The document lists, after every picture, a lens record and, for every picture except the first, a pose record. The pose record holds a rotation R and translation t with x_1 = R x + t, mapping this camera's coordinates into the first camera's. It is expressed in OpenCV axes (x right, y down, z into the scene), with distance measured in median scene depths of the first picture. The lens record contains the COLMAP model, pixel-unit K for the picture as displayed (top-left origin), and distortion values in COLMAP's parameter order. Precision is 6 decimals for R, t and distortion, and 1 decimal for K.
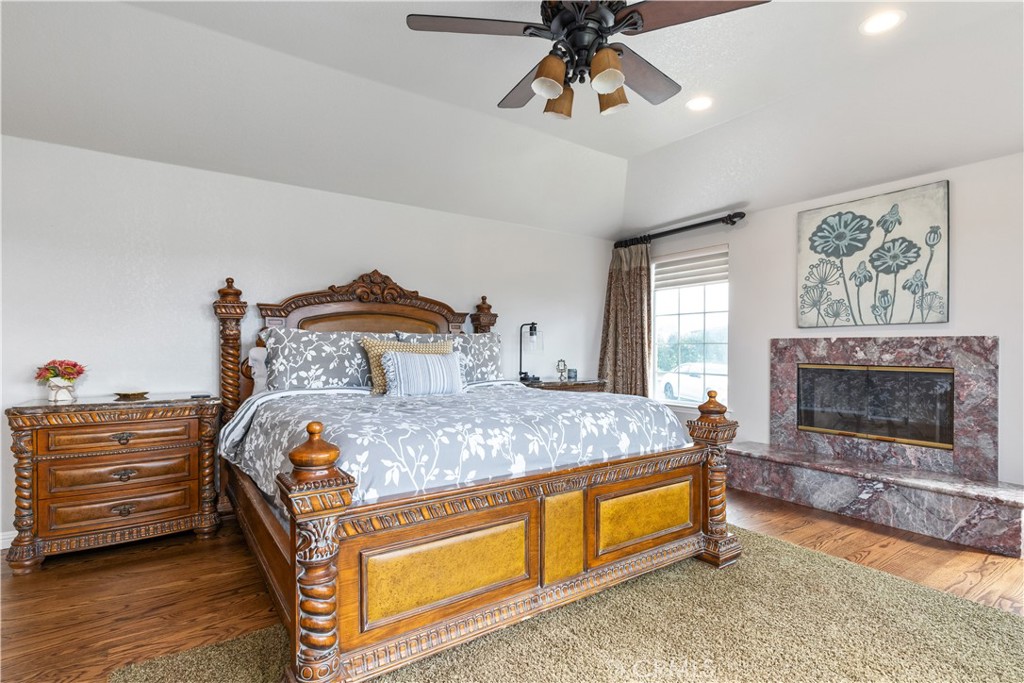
lens RADIAL K [[516.0, 0, 513.1], [0, 516.0, 346.8], [0, 0, 1]] dist [-0.015641, 0.006227]
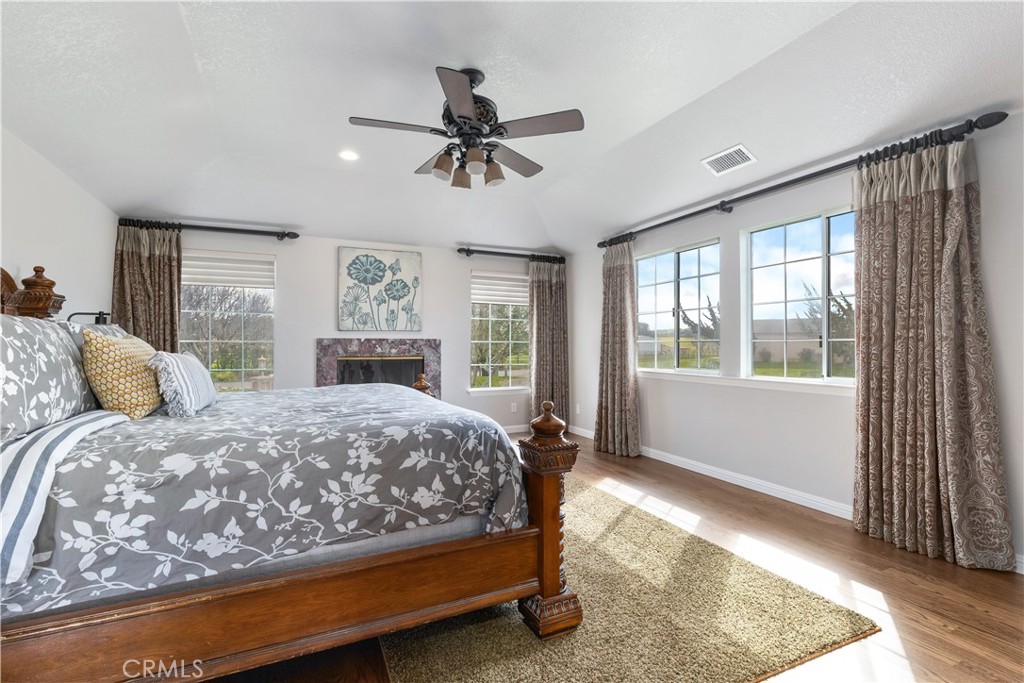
lens RADIAL K [[468.2, 0, 513.7], [0, 468.2, 342.4], [0, 0, 1]] dist [0.004689, -0.002714]
pose [[0.141721, 0.004613, 0.989896, -0.662738], [0.000403, 0.999989, -0.004718, 0.000310], [-0.989906, 0.001068, 0.141718, 0.391278]]
